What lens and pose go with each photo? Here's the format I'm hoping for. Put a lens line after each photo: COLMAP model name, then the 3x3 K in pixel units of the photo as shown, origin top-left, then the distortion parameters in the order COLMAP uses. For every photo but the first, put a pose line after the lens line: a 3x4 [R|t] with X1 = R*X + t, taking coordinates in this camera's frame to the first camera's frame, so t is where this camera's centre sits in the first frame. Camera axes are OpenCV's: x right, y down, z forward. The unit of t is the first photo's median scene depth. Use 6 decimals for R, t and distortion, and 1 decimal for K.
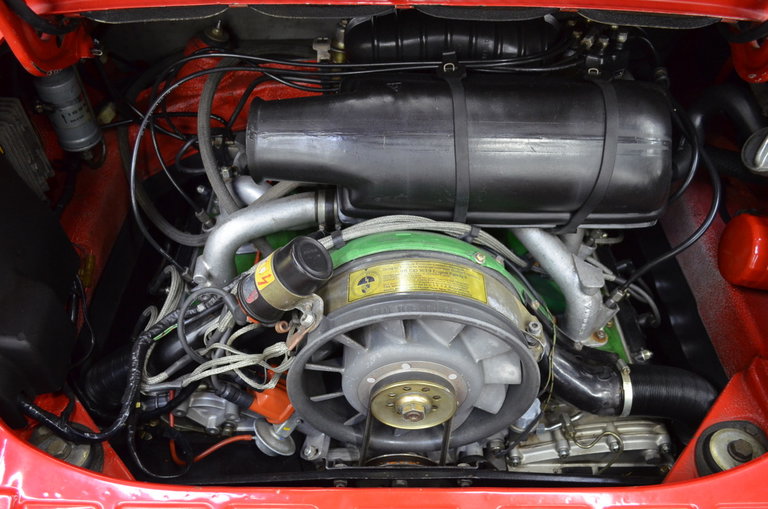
lens RADIAL K [[636.9, 0, 384.0], [0, 636.9, 254.5], [0, 0, 1]] dist [-0.013723, -0.006522]
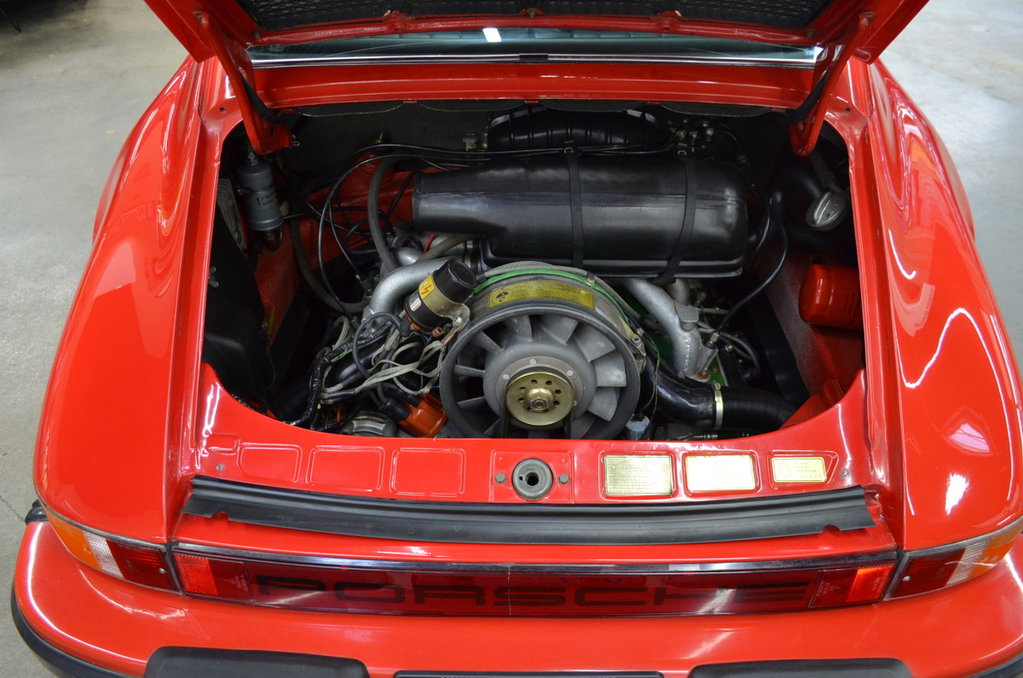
lens RADIAL K [[794.2, 0, 511.5], [0, 794.2, 339.0], [0, 0, 1]] dist [-0.009852, 0.001732]
pose [[0.999586, -0.000693, -0.028776, 0.032807], [-0.004187, 0.985577, -0.169175, 0.353180], [0.028478, 0.169226, 0.985166, -0.521364]]
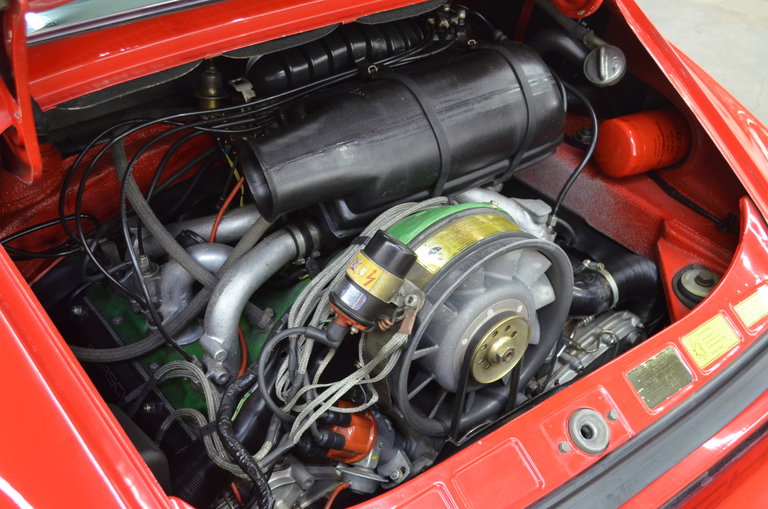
lens RADIAL K [[879.9, 0, 384.0], [0, 879.9, 254.5], [0, 0, 1]] dist [-0.010973, -0.009142]
pose [[0.798273, -0.348042, 0.491556, -0.726743], [0.418628, 0.907388, -0.037371, 0.056542], [-0.433026, 0.235612, 0.870044, -0.239399]]
